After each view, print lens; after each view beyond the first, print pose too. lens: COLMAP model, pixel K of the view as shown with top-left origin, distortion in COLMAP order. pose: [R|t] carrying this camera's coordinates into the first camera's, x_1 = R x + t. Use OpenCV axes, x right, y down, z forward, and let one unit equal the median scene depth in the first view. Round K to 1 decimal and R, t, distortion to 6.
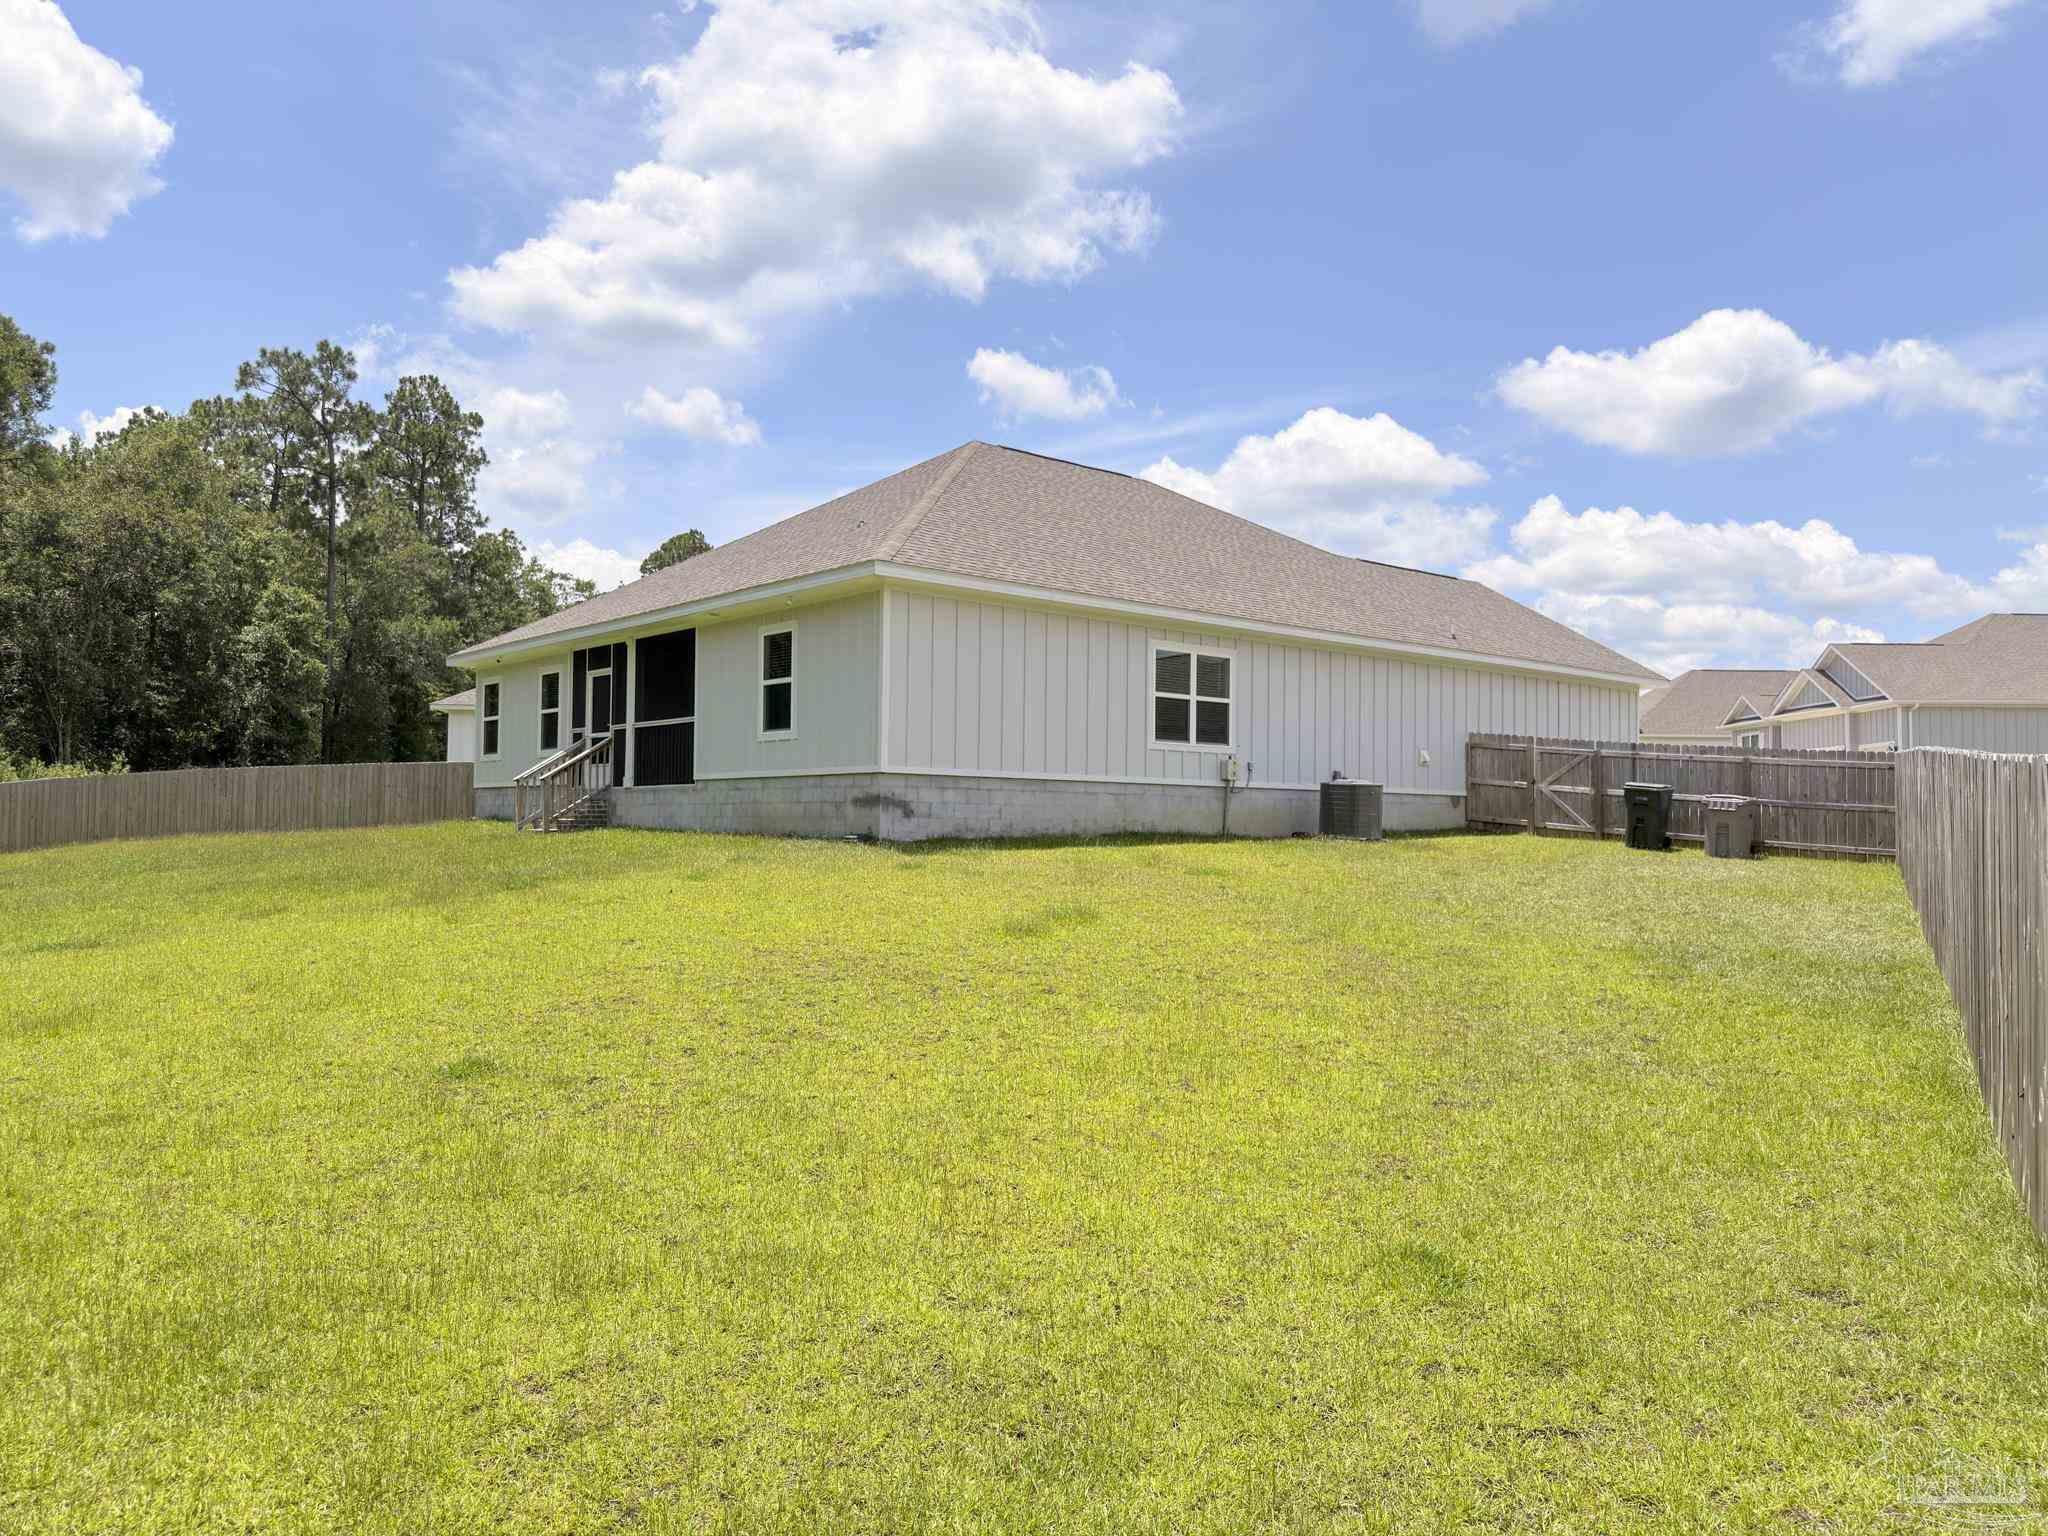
lens RADIAL K [[1444.6, 0, 1024.0], [0, 1444.6, 768.0], [0, 0, 1]] dist [0.041784, -0.065014]
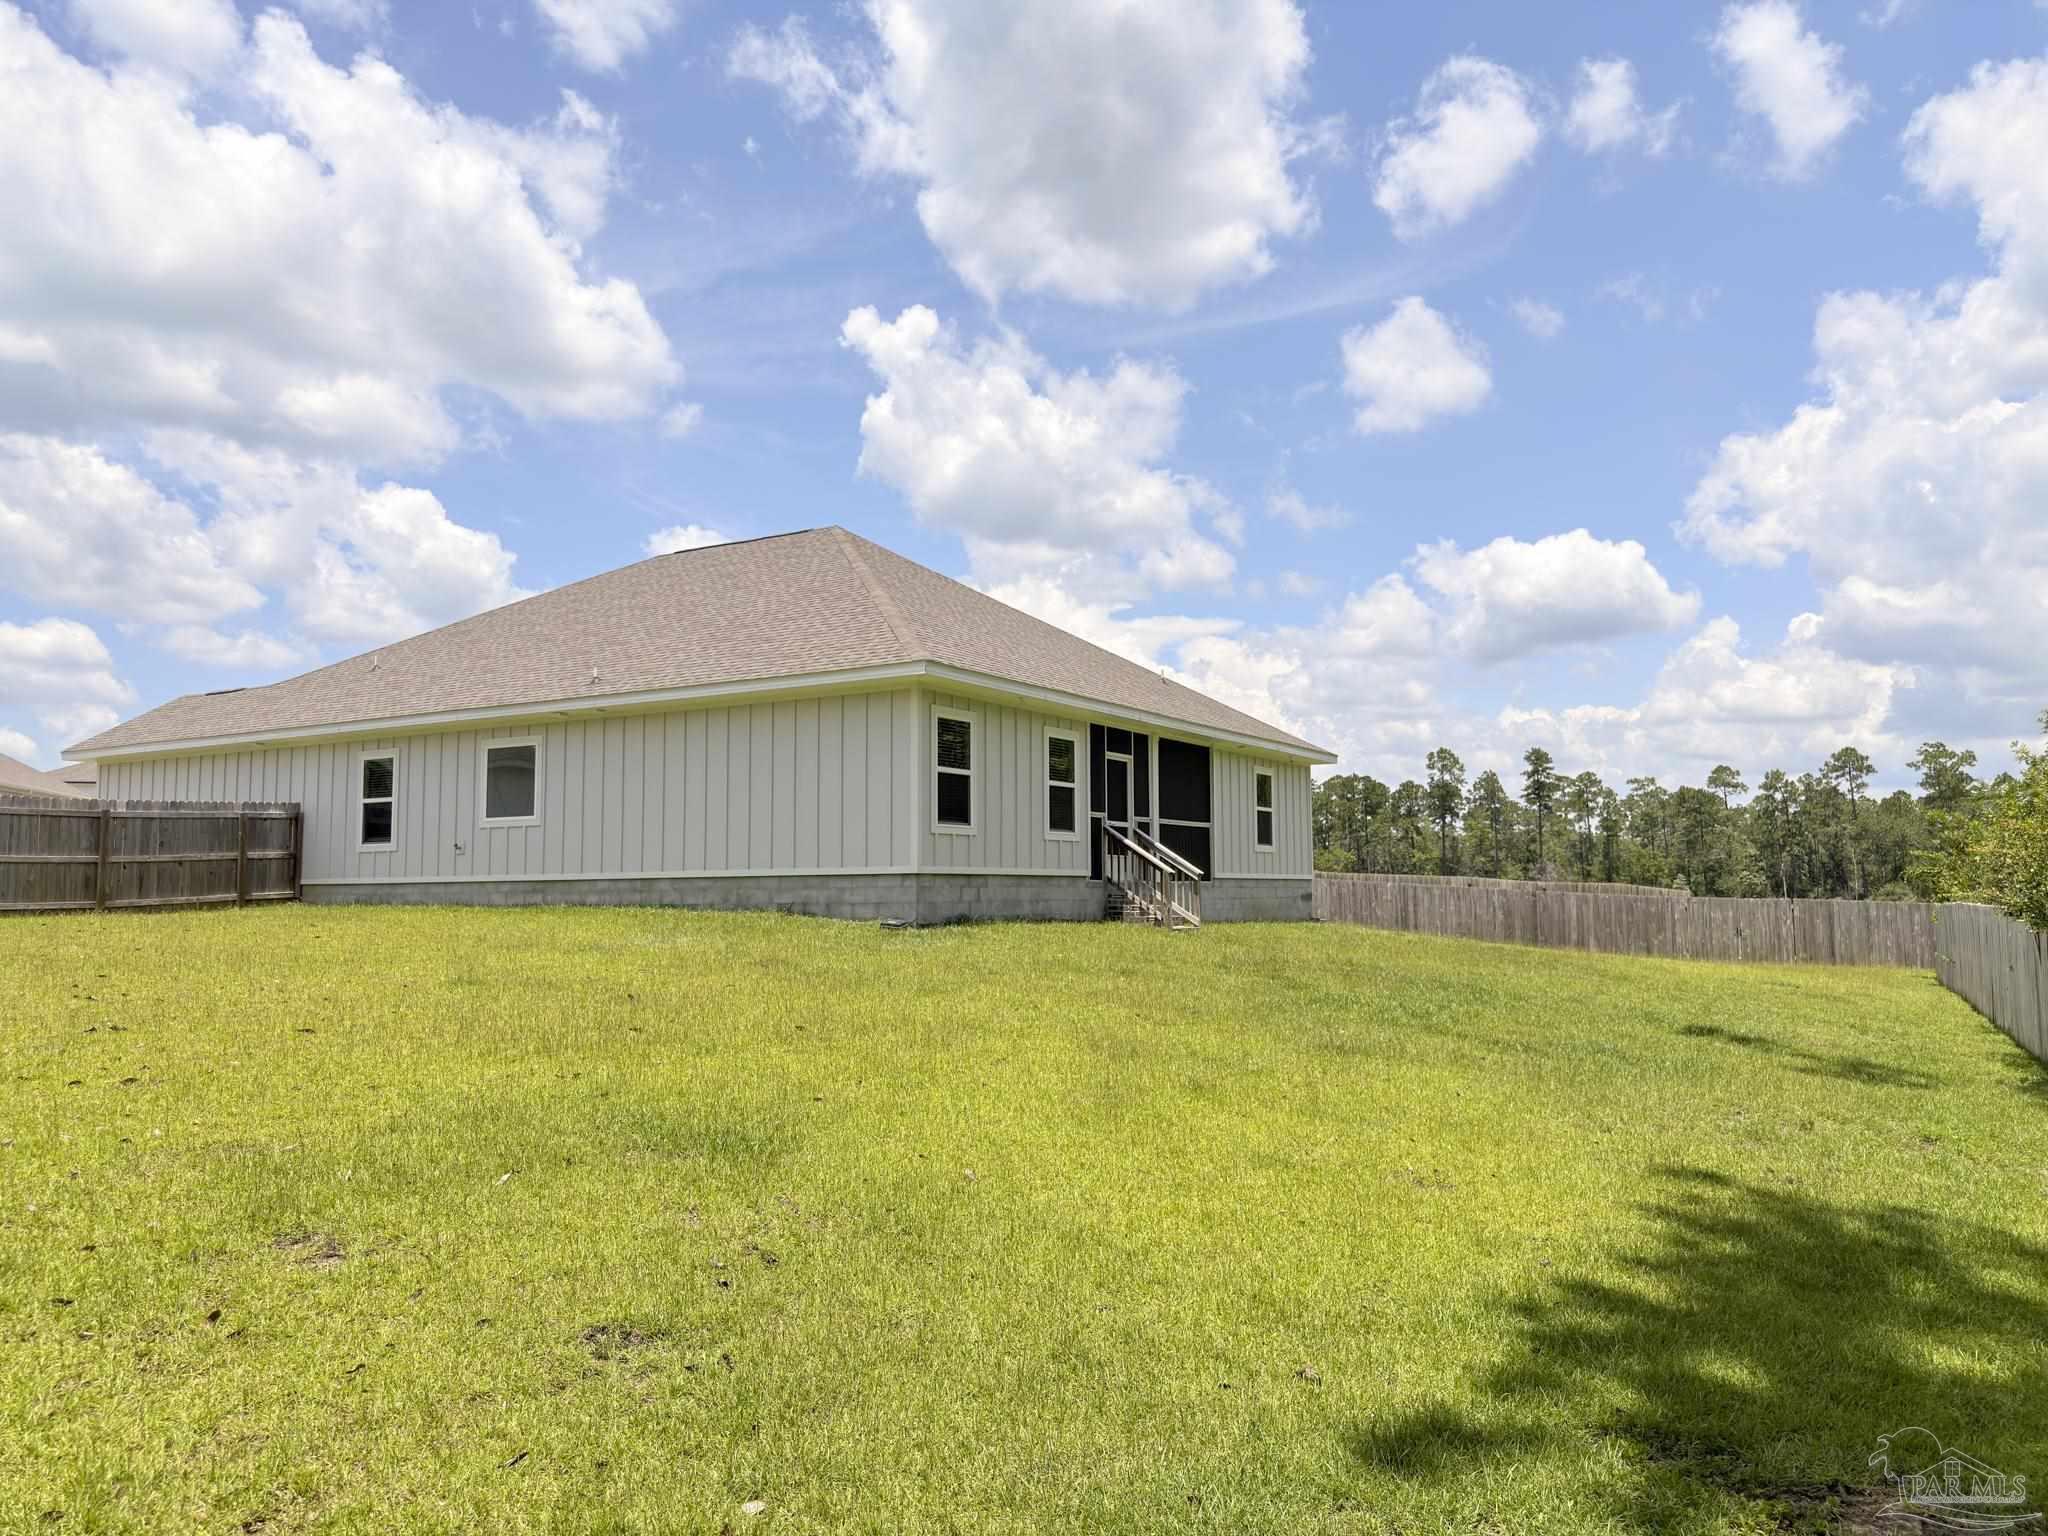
lens RADIAL K [[1444.6, 0, 1024.0], [0, 1444.6, 768.0], [0, 0, 1]] dist [0.041784, -0.065014]
pose [[-0.309837, 0.100732, 0.945439, -1.150552], [-0.003732, 0.994235, -0.107154, 0.040490], [-0.950782, -0.036729, -0.307675, 1.345857]]
